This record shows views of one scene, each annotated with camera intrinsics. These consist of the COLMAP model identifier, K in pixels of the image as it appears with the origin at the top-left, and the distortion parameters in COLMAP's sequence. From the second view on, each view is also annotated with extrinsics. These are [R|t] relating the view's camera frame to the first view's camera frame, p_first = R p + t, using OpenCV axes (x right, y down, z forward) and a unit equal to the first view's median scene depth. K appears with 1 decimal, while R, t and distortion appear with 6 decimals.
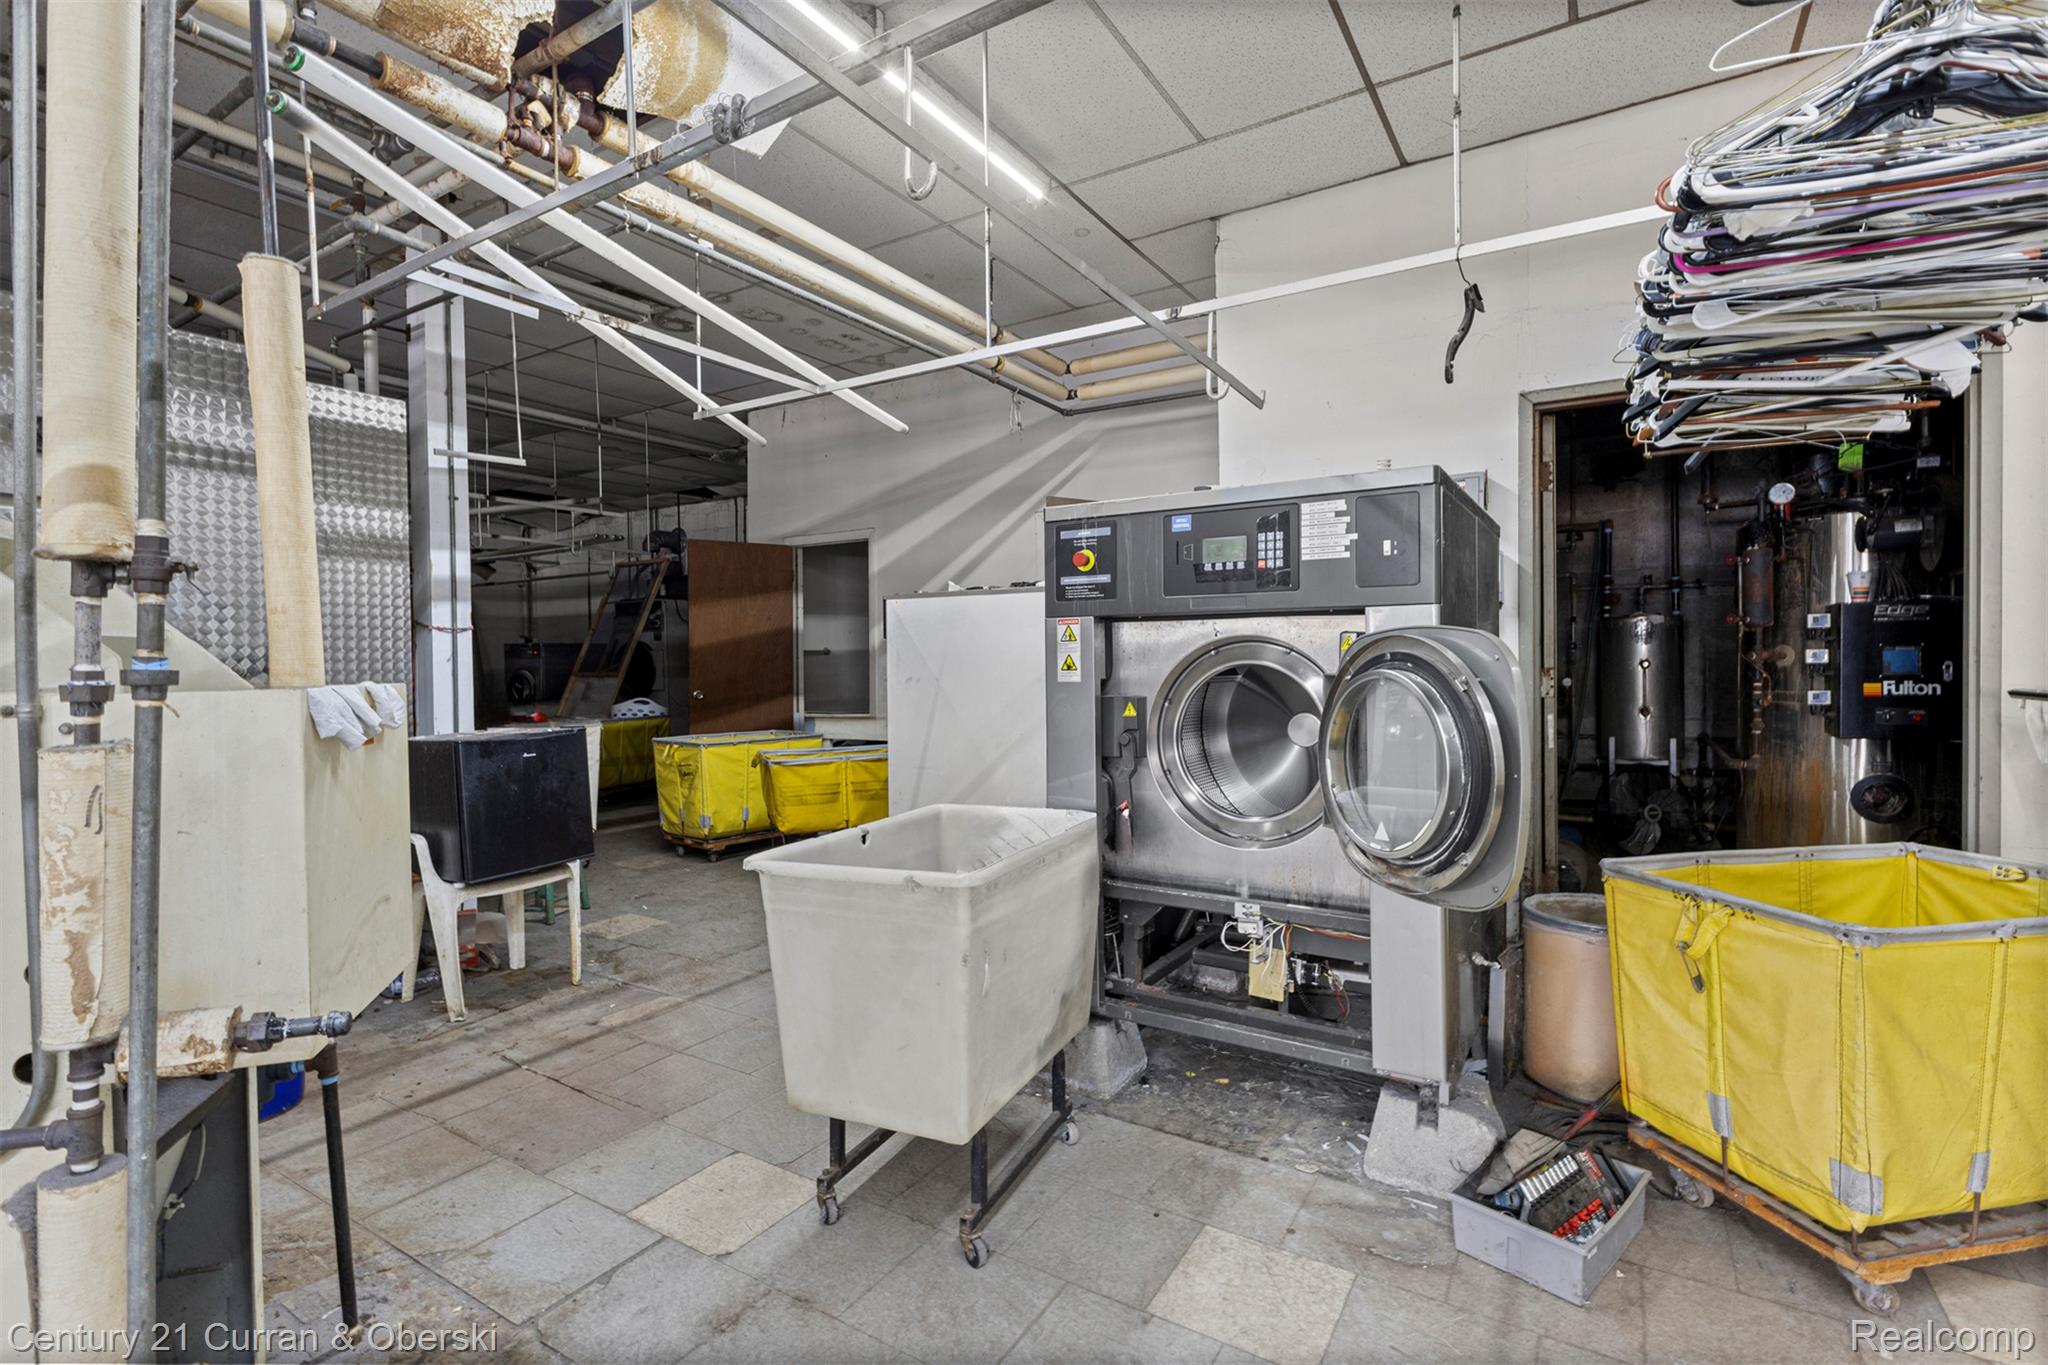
lens RADIAL K [[943.0, 0, 1023.7], [0, 943.0, 672.1], [0, 0, 1]] dist [-0.001649, 0.000143]
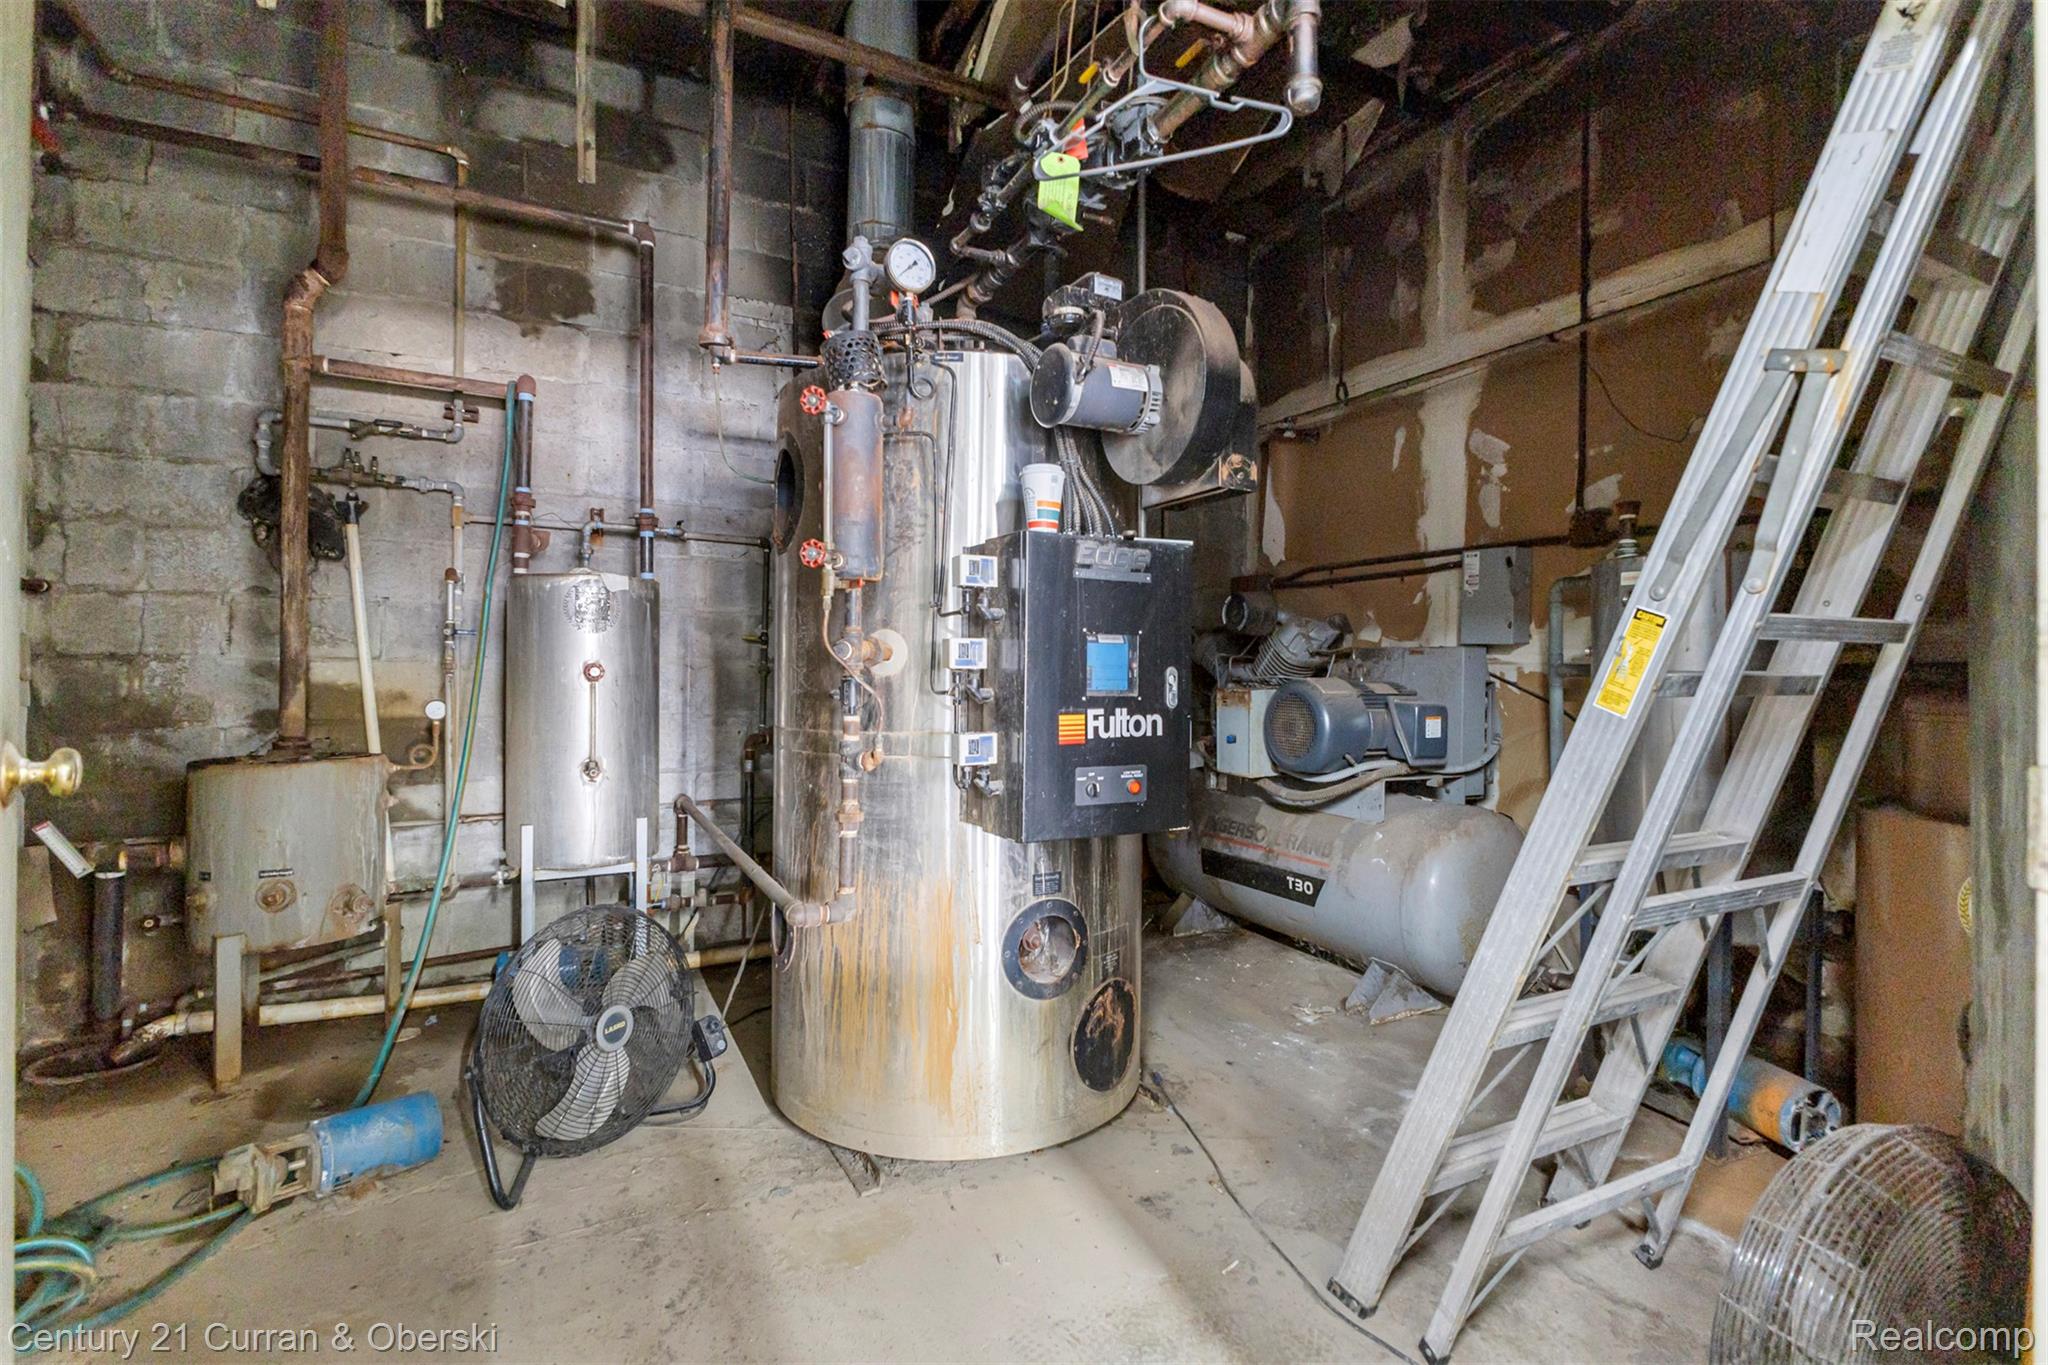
lens RADIAL K [[943.0, 0, 1023.2], [0, 943.0, 673.7], [0, 0, 1]] dist [-0.001649, 0.000143]
pose [[0.516647, 0.013599, 0.856090, 0.357571], [-0.001337, 0.999885, -0.015076, -0.000699], [-0.856197, 0.006644, 0.516606, 0.559250]]
